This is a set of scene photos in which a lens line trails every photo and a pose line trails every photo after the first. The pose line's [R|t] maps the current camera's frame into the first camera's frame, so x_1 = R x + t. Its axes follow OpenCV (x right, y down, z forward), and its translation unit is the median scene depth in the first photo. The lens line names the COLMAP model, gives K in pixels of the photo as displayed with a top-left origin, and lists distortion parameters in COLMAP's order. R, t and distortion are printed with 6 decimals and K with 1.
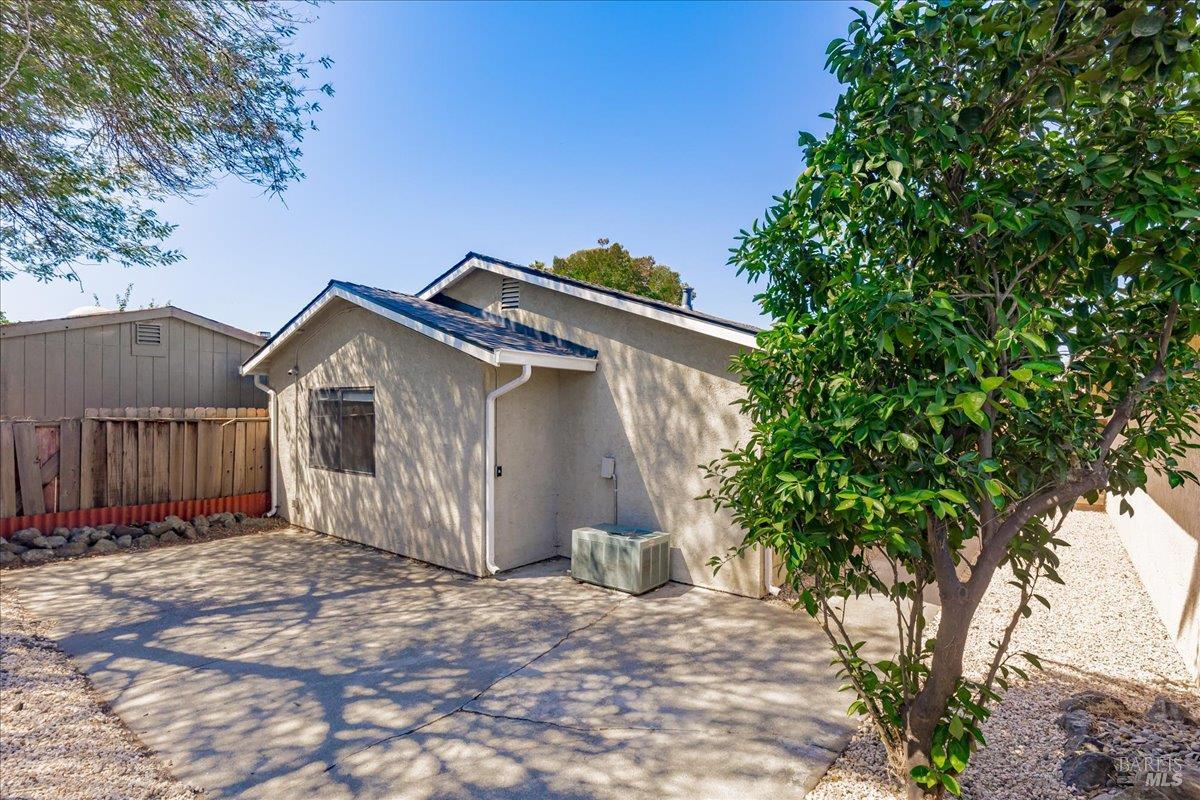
lens RADIAL K [[587.9, 0, 603.9], [0, 587.9, 404.3], [0, 0, 1]] dist [-0.000612, 0.001014]
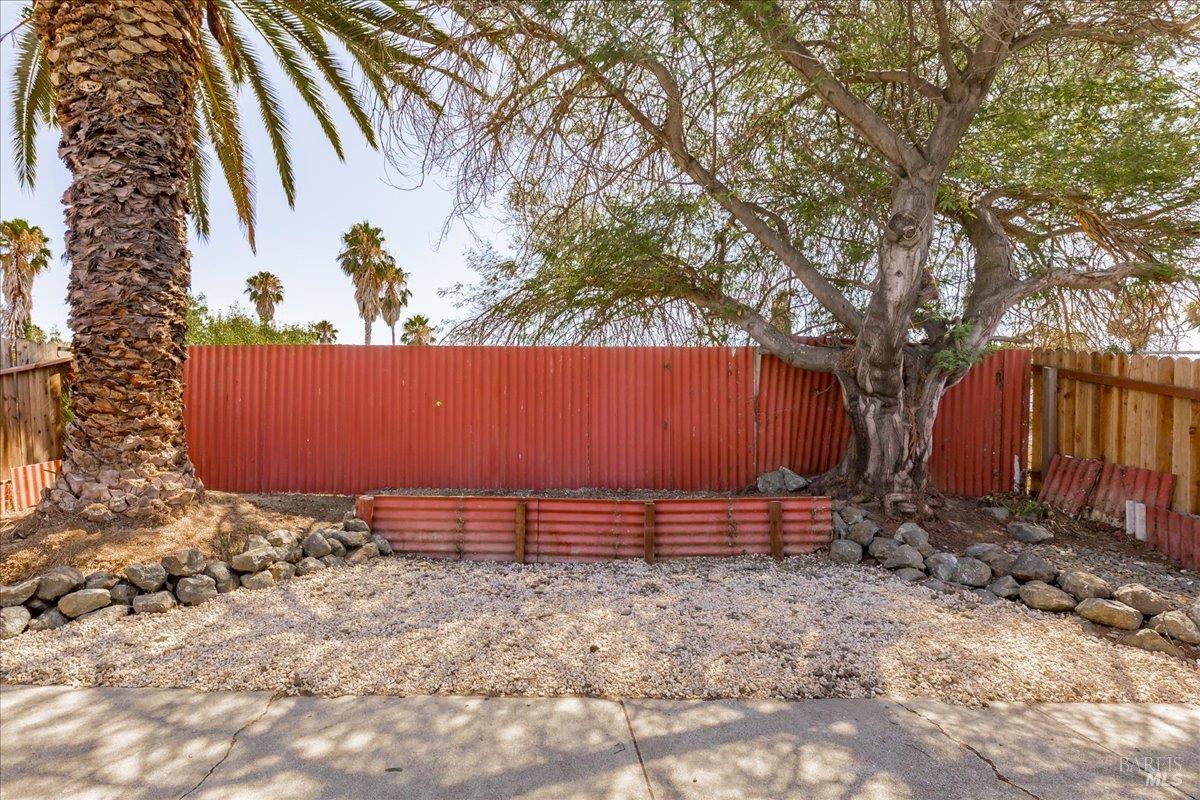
lens RADIAL K [[613.8, 0, 536.1], [0, 613.8, 413.7], [0, 0, 1]] dist [-0.000287, 0.000518]
pose [[-0.791685, -0.010668, -0.610837, -0.117895], [-0.005522, 0.999932, -0.010307, 0.054429], [0.610905, -0.004786, -0.791689, 1.044941]]
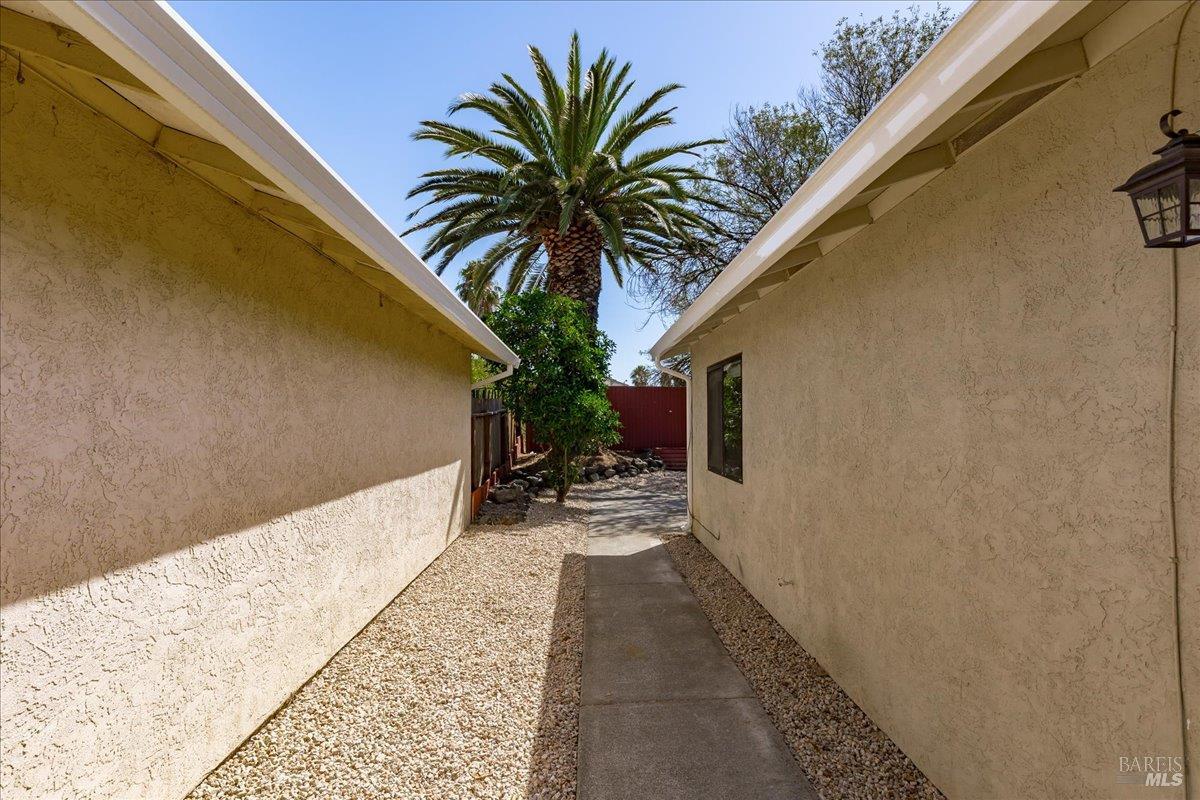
lens RADIAL K [[583.1, 0, 606.0], [0, 583.1, 409.9], [0, 0, 1]] dist [-0.001777, 0.000831]
pose [[-0.767145, -0.015715, -0.641281, 1.239089], [-0.004690, 0.999811, -0.018891, 0.067242], [0.641456, -0.011484, -0.767074, 1.831224]]
